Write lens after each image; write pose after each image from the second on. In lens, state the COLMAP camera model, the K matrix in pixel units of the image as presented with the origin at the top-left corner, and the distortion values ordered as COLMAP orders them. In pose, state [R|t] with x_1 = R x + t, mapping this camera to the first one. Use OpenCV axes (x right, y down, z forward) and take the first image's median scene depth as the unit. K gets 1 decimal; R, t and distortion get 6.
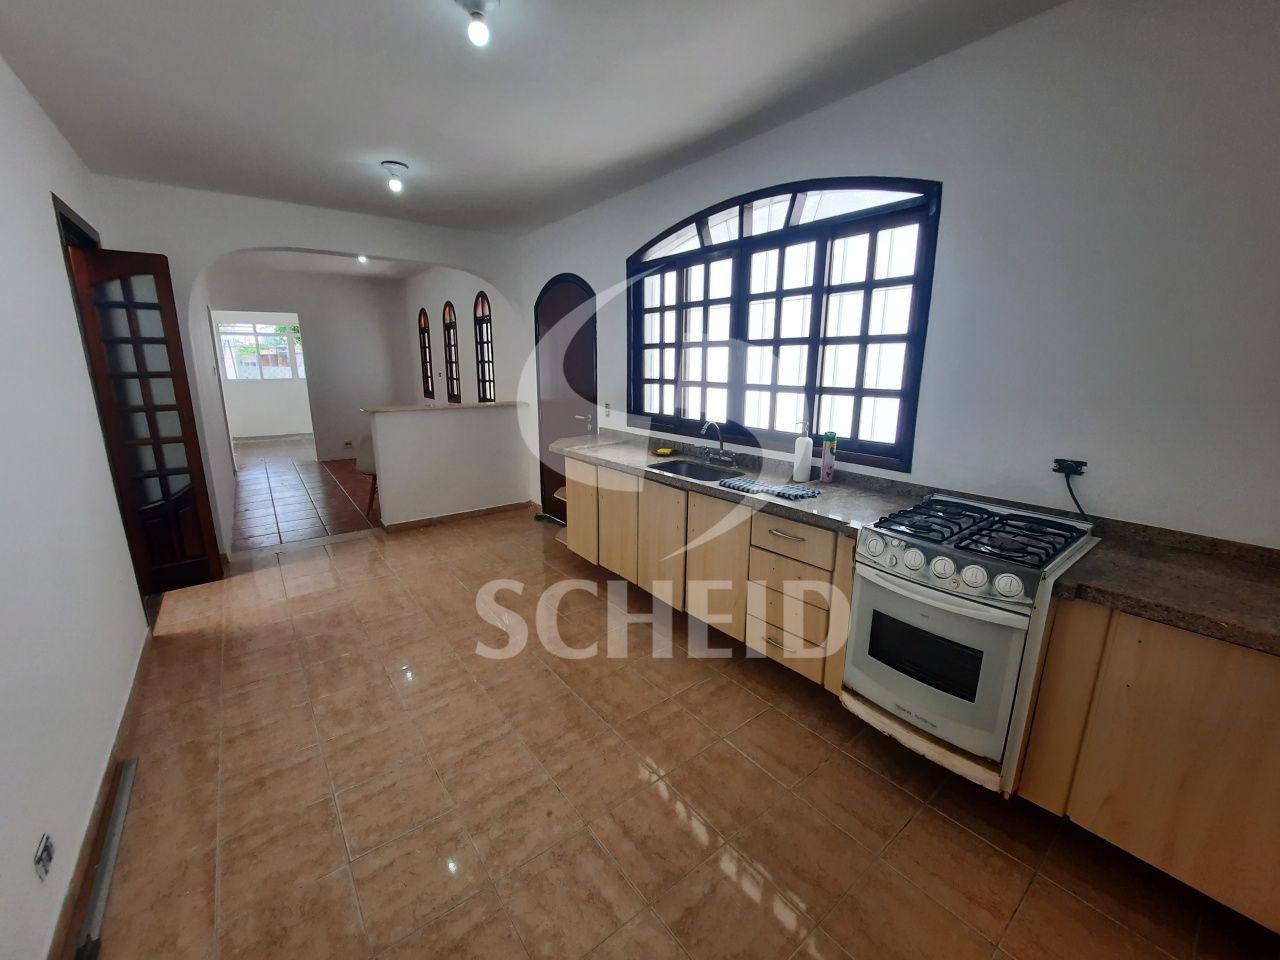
lens RADIAL K [[512.0, 0, 636.5], [0, 512.0, 465.6], [0, 0, 1]] dist [-0.001059, -0.000064]
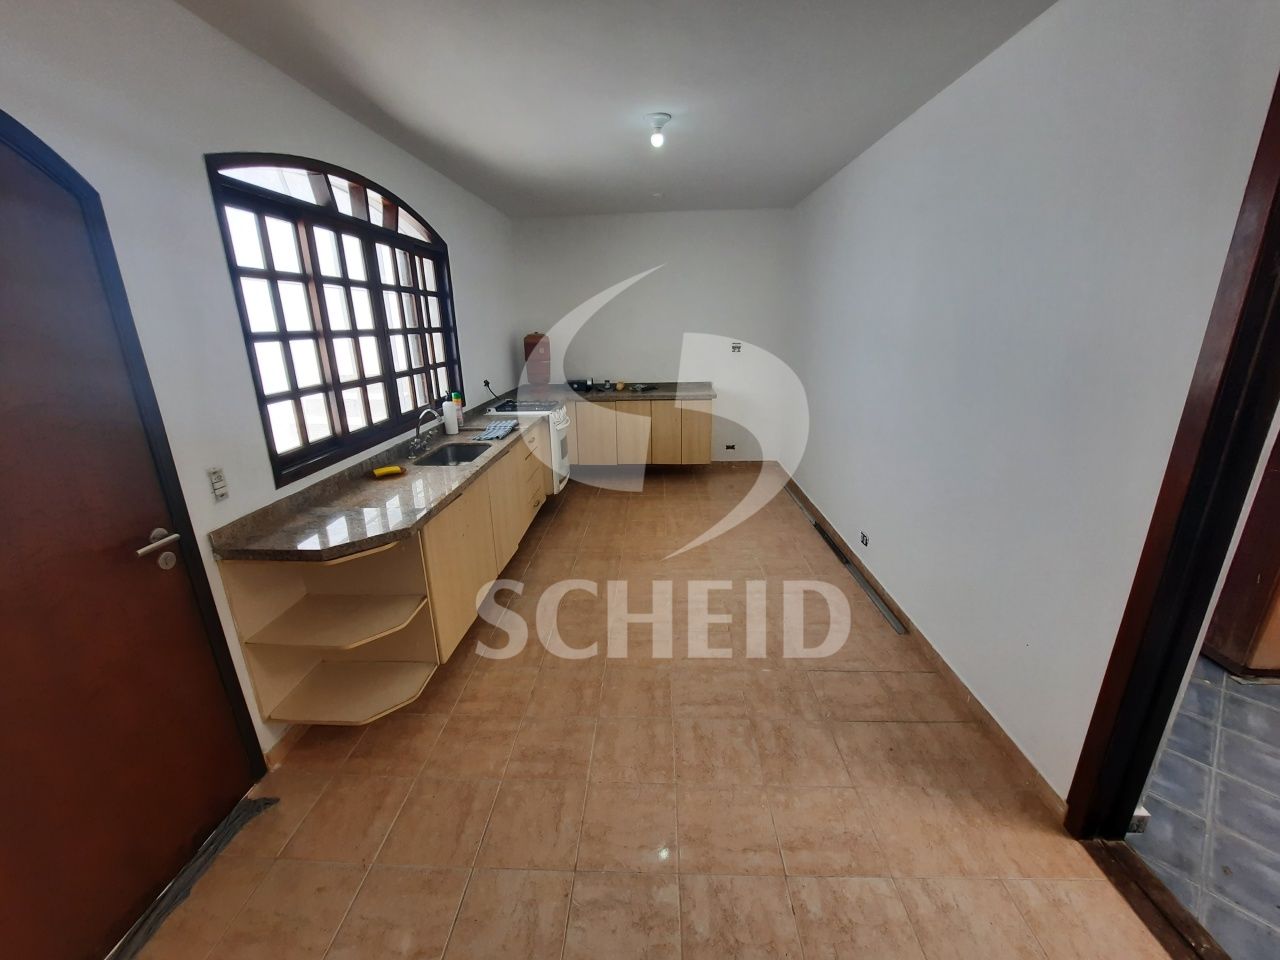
lens RADIAL K [[502.3, 0, 633.7], [0, 502.3, 480.0], [0, 0, 1]] dist [-0.023070, -0.000022]
pose [[-0.758310, -0.175253, 0.627895, -0.763769], [0.158270, 0.884873, 0.438121, -0.312757], [-0.632390, 0.431609, -0.643271, 1.353211]]
